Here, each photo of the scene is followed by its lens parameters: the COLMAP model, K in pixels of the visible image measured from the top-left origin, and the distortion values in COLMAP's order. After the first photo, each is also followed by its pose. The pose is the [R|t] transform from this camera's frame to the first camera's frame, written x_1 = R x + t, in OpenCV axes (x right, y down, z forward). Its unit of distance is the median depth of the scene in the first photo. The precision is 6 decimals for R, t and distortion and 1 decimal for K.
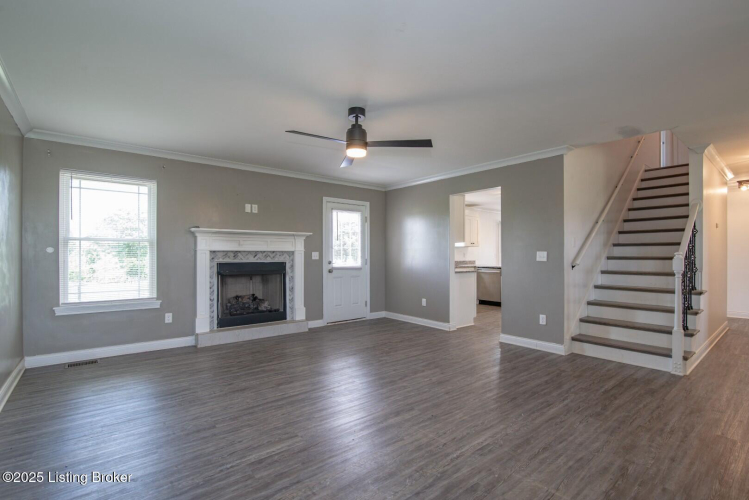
lens RADIAL K [[341.3, 0, 391.9], [0, 341.3, 257.3], [0, 0, 1]] dist [-0.016711, 0.000055]
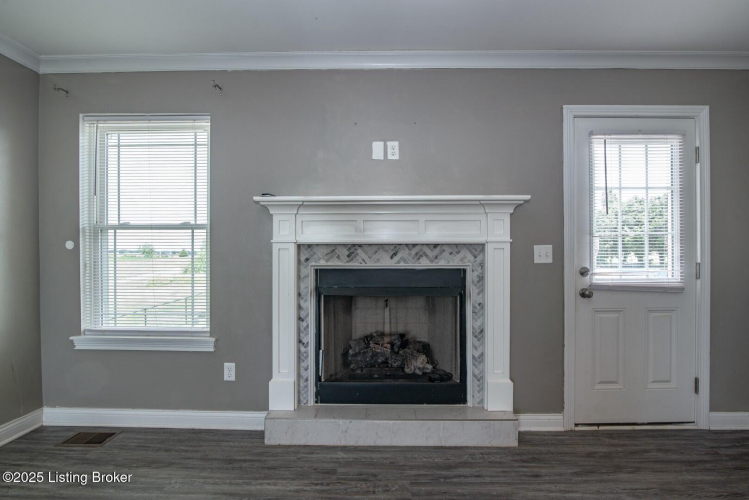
lens RADIAL K [[341.3, 0, 391.9], [0, 341.3, 257.3], [0, 0, 1]] dist [-0.016711, 0.000055]
pose [[0.741640, 0.001189, -0.670797, -0.096772], [-0.003143, 0.999994, -0.001703, 0.000391], [0.670791, 0.003371, 0.741639, 0.647976]]
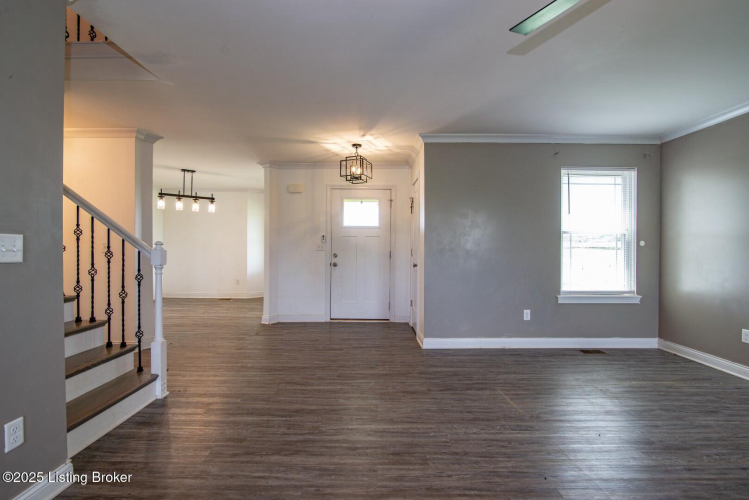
lens RADIAL K [[342.3, 0, 377.1], [0, 342.3, 253.0], [0, 0, 1]] dist [-0.021057, -0.000170]
pose [[-0.739586, -0.016101, 0.672869, -0.041742], [-0.001513, 0.999751, 0.022260, -0.005664], [-0.673060, 0.015445, -0.739426, 0.892867]]
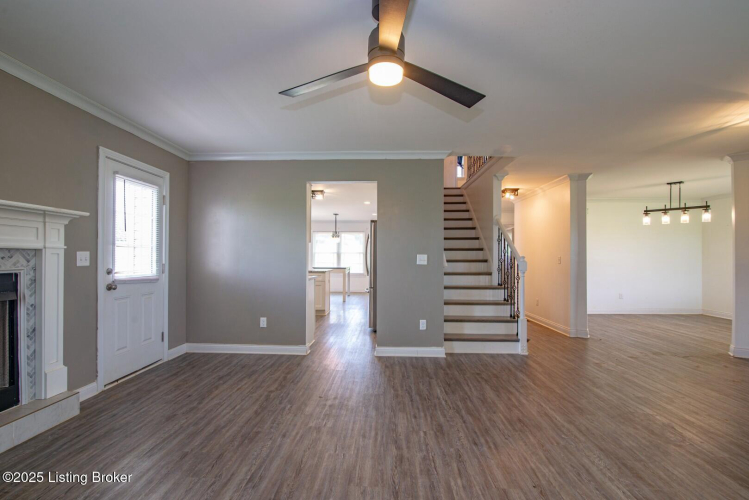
lens RADIAL K [[337.3, 0, 372.4], [0, 337.3, 254.3], [0, 0, 1]] dist [-0.017445, 0.000058]
pose [[0.692185, 0.009915, 0.721652, -0.316304], [0.001654, 0.999881, -0.015324, -0.003150], [-0.721718, 0.011801, 0.692086, 0.388938]]
